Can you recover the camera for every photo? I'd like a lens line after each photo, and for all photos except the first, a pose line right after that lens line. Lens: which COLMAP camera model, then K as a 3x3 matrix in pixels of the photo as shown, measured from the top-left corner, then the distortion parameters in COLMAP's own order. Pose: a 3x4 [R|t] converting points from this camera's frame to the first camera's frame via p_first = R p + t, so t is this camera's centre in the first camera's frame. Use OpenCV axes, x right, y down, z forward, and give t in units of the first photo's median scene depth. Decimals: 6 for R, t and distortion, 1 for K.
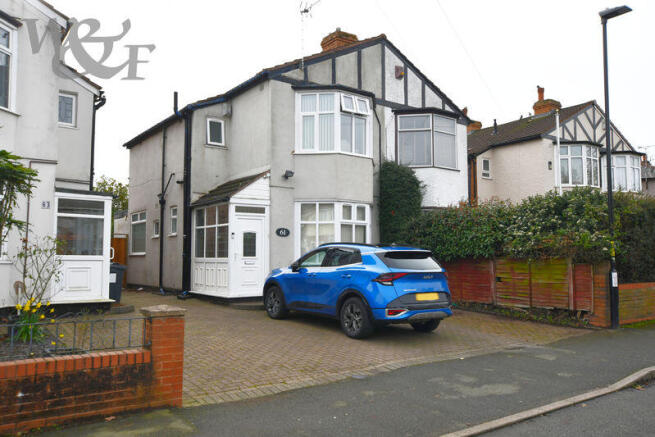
lens RADIAL K [[538.4, 0, 323.0], [0, 538.4, 218.7], [0, 0, 1]] dist [0.002892, 0.015861]
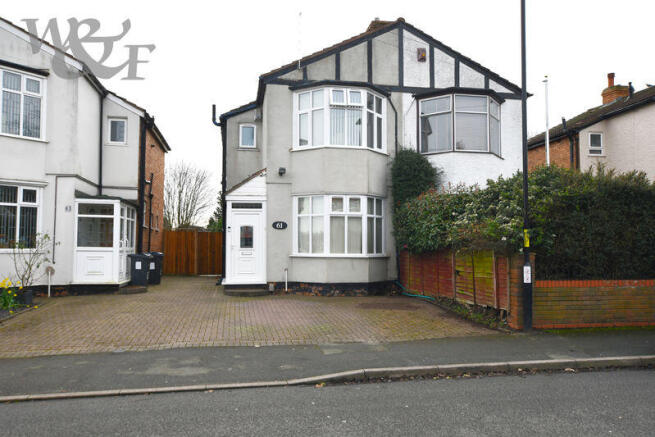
lens RADIAL K [[538.4, 0, 325.7], [0, 538.4, 219.1], [0, 0, 1]] dist [0.002892, 0.015861]
pose [[0.895797, -0.024377, -0.443795, 0.540831], [0.031714, 0.999455, 0.009117, 0.006470], [0.443331, -0.022242, 0.896082, 0.087347]]
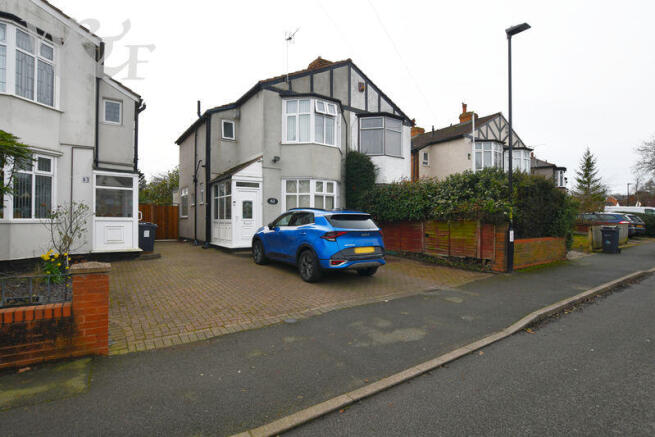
lens RADIAL K [[332.0, 0, 324.5], [0, 332.0, 218.5], [0, 0, 1]] dist [-0.028048, 0.001098]
pose [[0.999828, 0.001749, -0.018470, 0.083573], [-0.000485, 0.997670, 0.068223, 0.012678], [0.018547, -0.068203, 0.997499, 0.163567]]
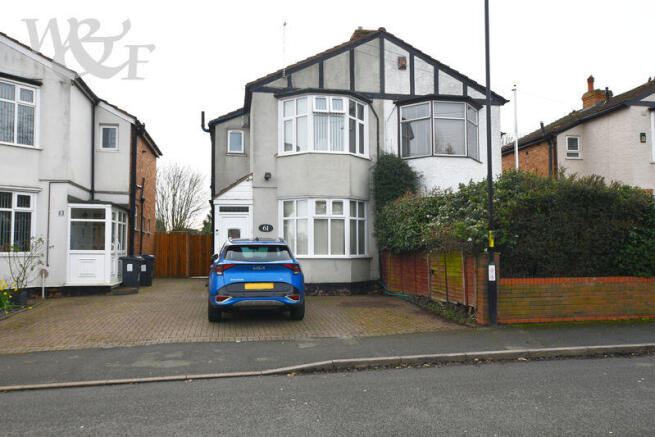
lens RADIAL K [[538.4, 0, 326.0], [0, 538.4, 218.8], [0, 0, 1]] dist [0.002892, 0.015861]
pose [[0.899179, -0.031935, -0.436414, 0.586038], [0.038225, 0.999253, 0.005636, 0.005147], [0.435908, -0.021749, 0.899728, 0.056472]]
